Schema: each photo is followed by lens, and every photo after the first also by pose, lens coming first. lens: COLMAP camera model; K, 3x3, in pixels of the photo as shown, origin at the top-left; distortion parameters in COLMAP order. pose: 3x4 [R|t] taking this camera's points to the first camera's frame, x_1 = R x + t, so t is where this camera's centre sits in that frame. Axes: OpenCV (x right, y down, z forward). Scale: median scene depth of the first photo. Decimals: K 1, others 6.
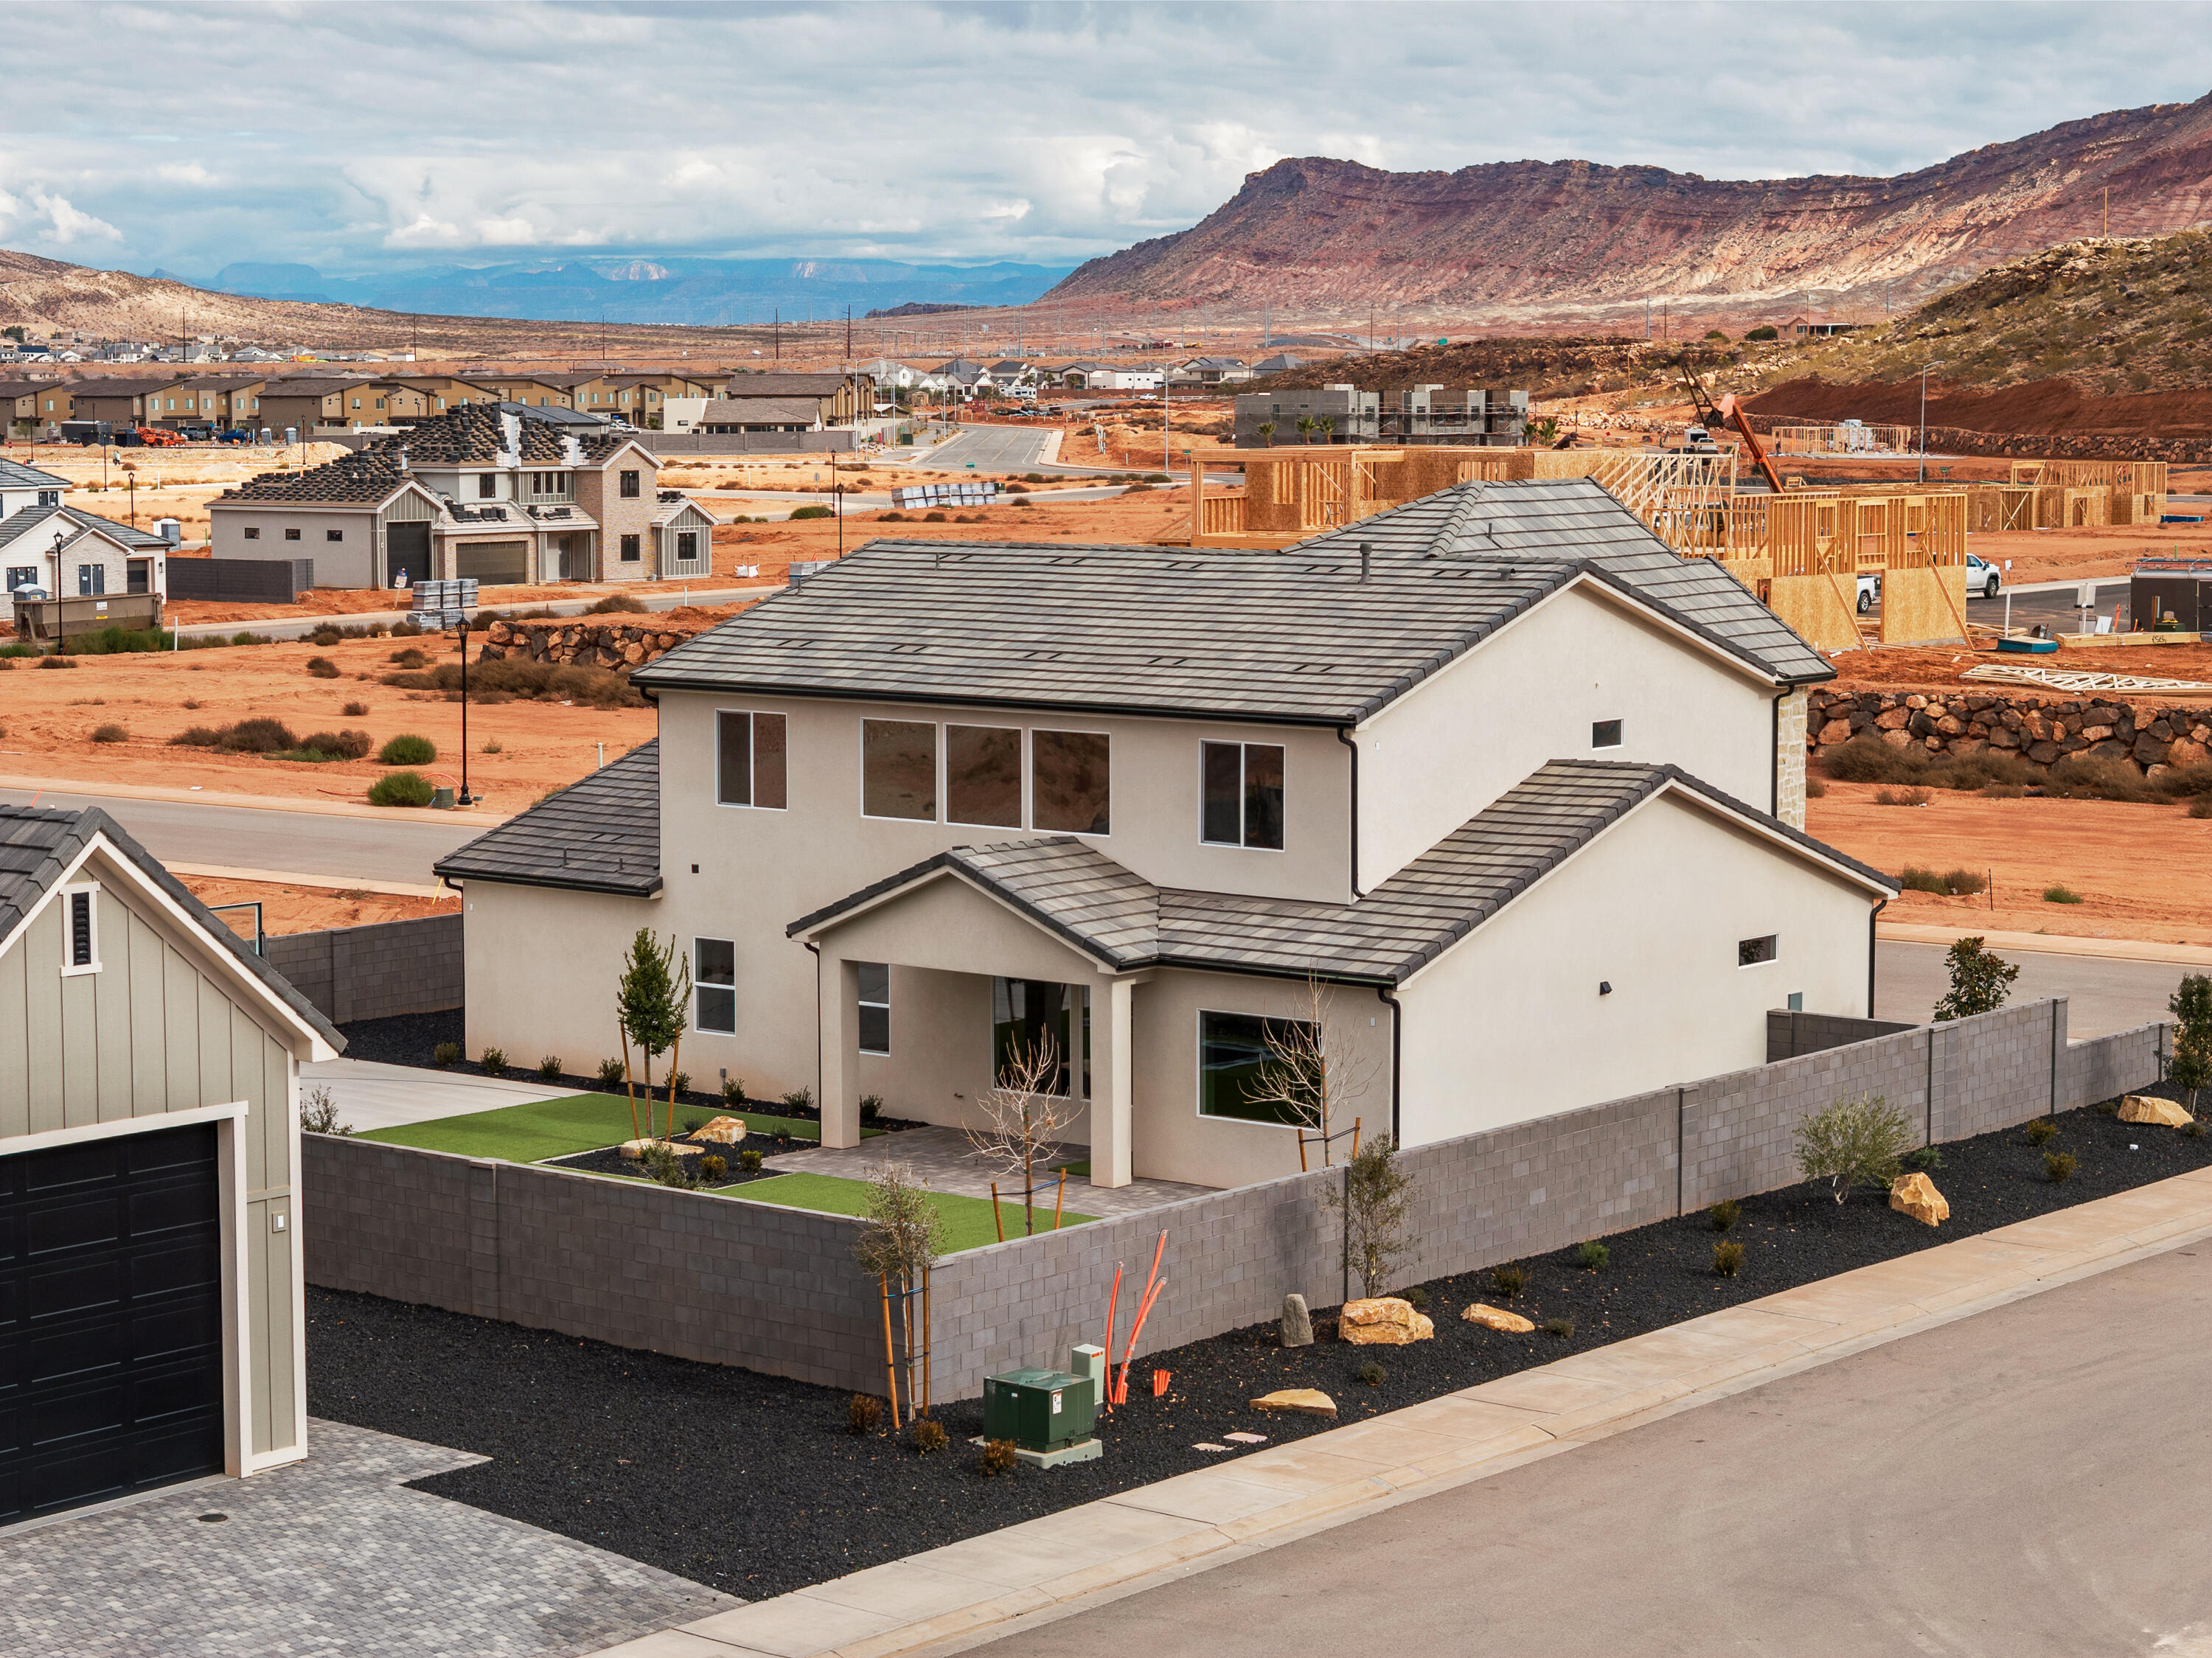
lens RADIAL K [[4337.6, 0, 1105.5], [0, 4337.6, 826.5], [0, 0, 1]] dist [-0.075569, 0.000000]
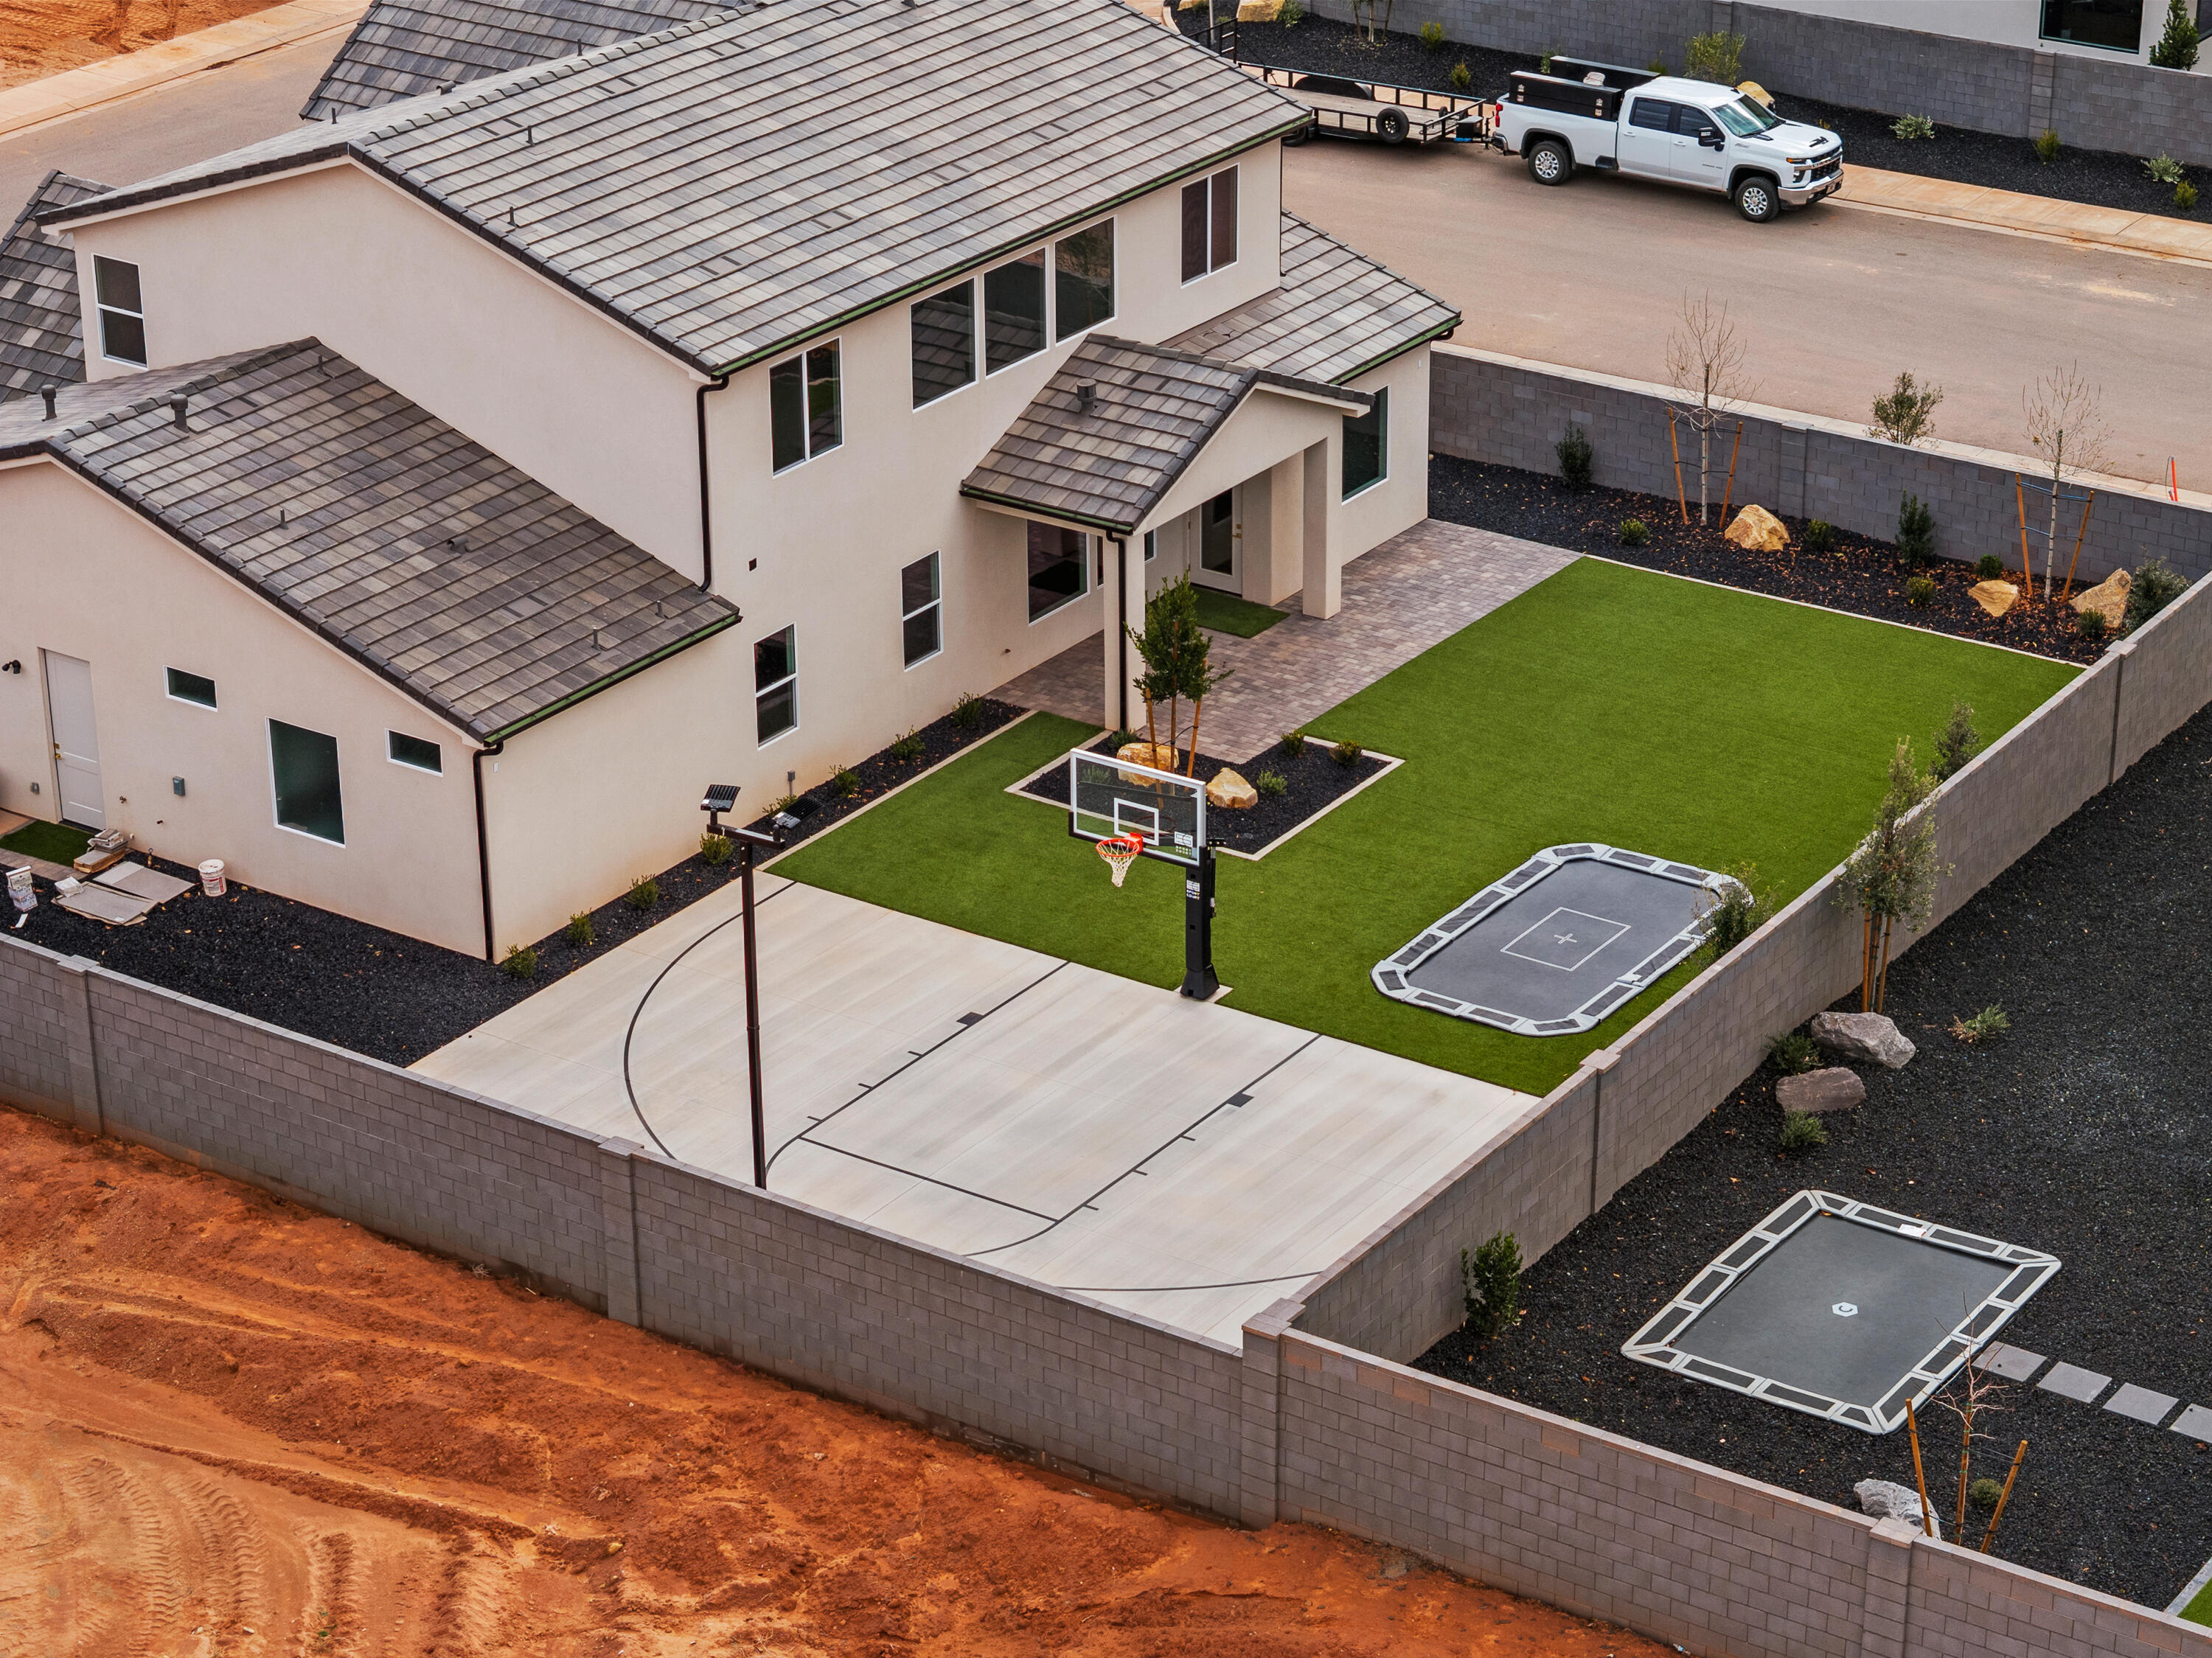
lens RADIAL K [[4845.9, 0, 1118.2], [0, 4845.9, 836.3], [0, 0, 1]] dist [-0.085092, 0.000000]
pose [[-0.075741, -0.409195, 0.909298, -0.946136], [0.104555, 0.903631, 0.415354, -0.314295], [-0.991631, 0.126531, -0.025659, 0.958728]]
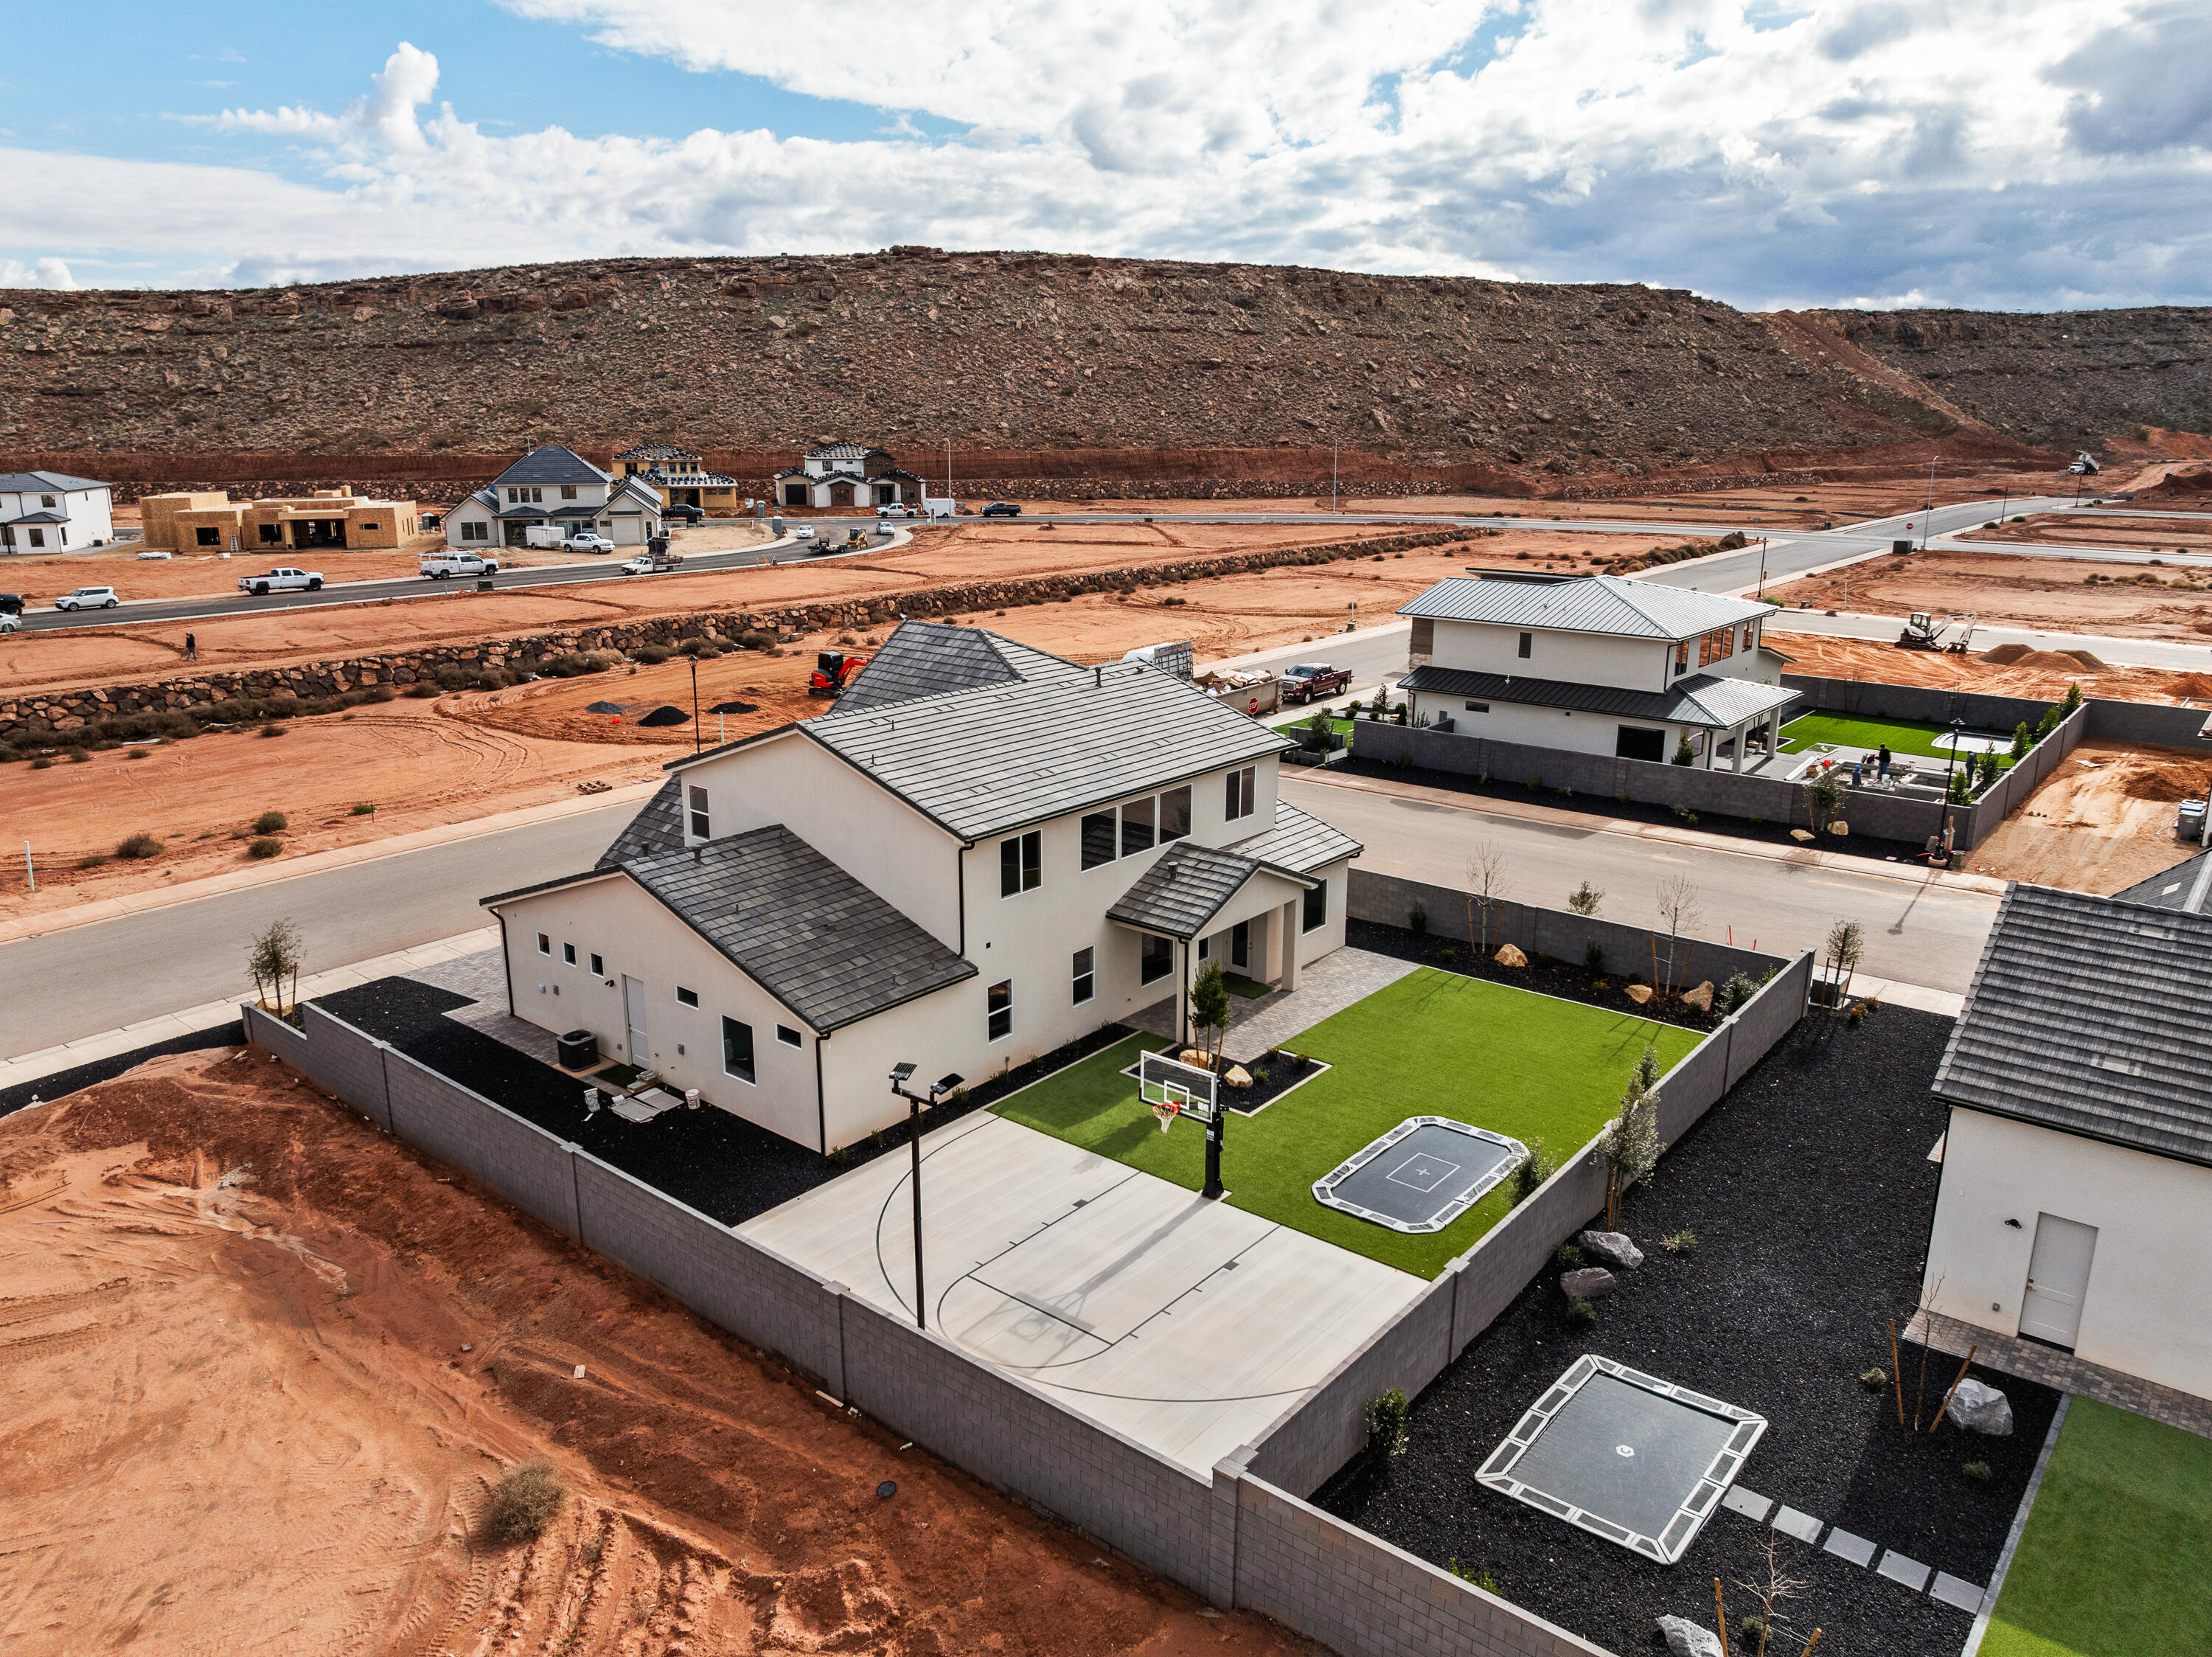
lens RADIAL K [[1551.9, 0, 1088.0], [0, 1551.9, 809.3], [0, 0, 1]] dist [-0.042786, 0.011672]
pose [[0.026226, -0.246916, 0.968682, -0.615351], [0.099724, 0.964828, 0.243234, -0.167551], [-0.994669, 0.090222, 0.049927, 0.929664]]
